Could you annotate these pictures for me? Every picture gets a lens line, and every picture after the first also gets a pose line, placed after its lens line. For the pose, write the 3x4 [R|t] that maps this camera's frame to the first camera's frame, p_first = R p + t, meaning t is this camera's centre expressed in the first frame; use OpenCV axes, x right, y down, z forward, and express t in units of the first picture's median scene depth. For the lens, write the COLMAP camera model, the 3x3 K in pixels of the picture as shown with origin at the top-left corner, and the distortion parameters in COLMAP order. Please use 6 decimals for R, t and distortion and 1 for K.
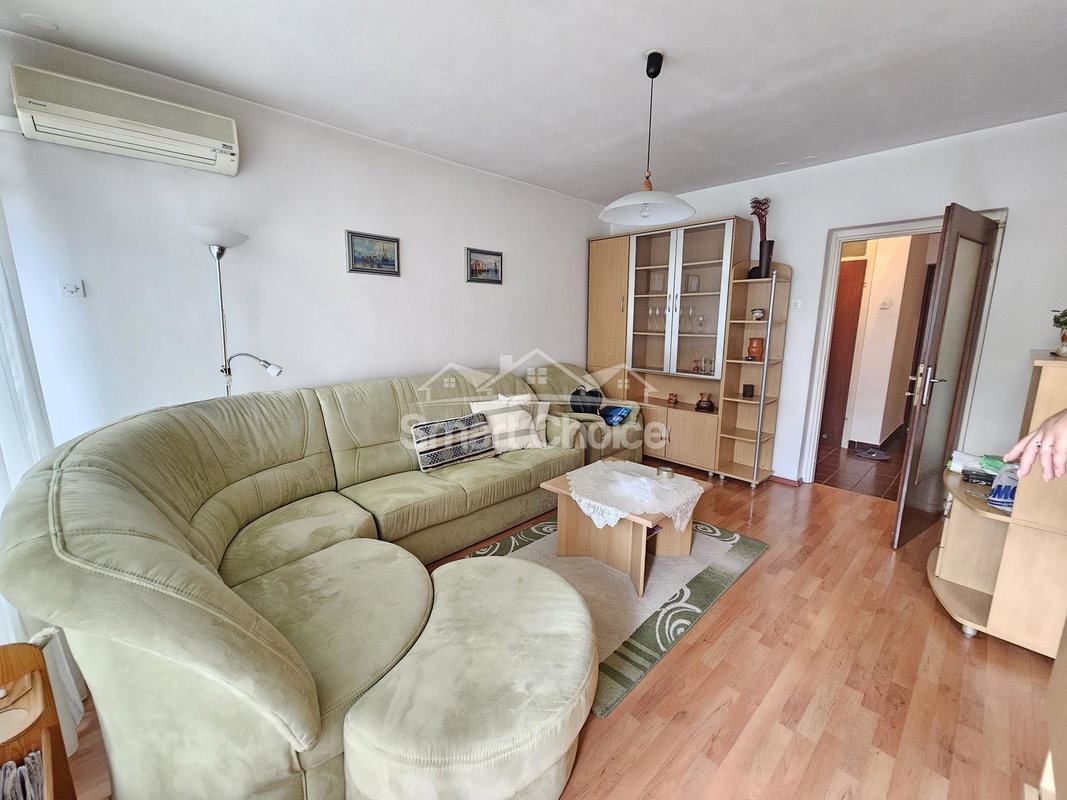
lens RADIAL K [[434.3, 0, 533.9], [0, 434.3, 400.7], [0, 0, 1]] dist [-0.007563, 0.000041]
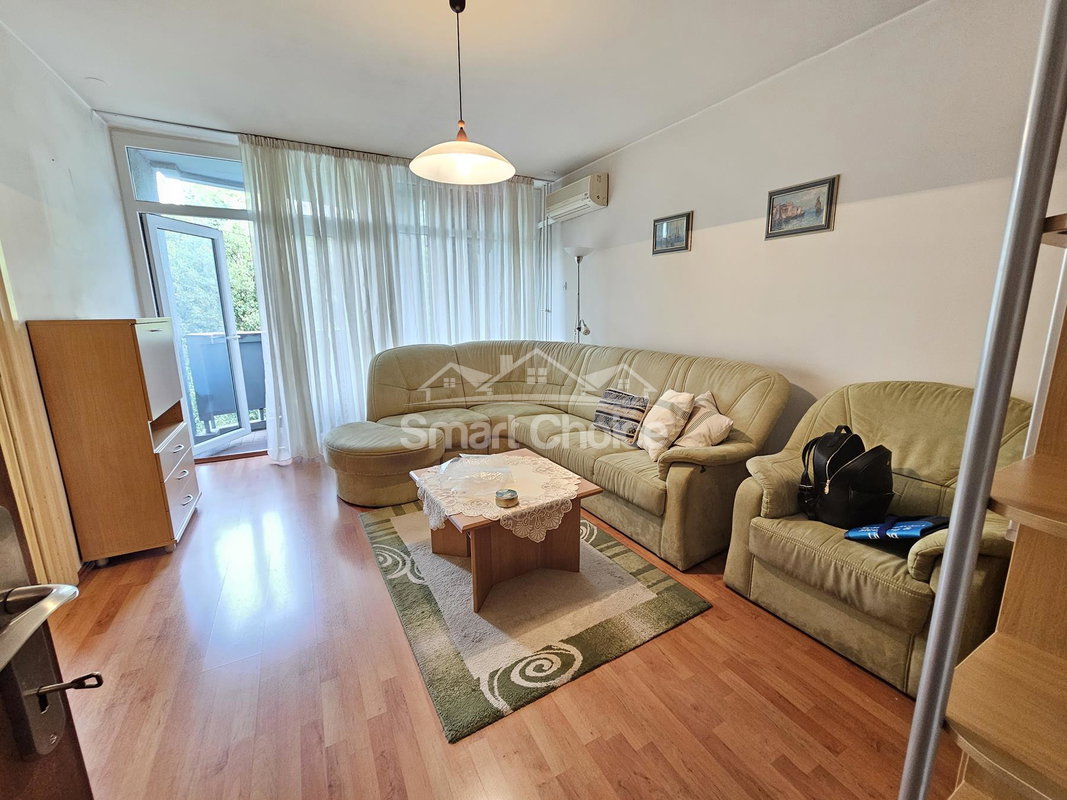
lens RADIAL K [[434.3, 0, 533.3], [0, 434.3, 394.1], [0, 0, 1]] dist [-0.007563, 0.000041]
pose [[-0.249300, 0.190852, -0.949434, 0.843106], [-0.164269, 0.957848, 0.235677, -0.162963], [0.954392, 0.214717, -0.207441, 1.025874]]
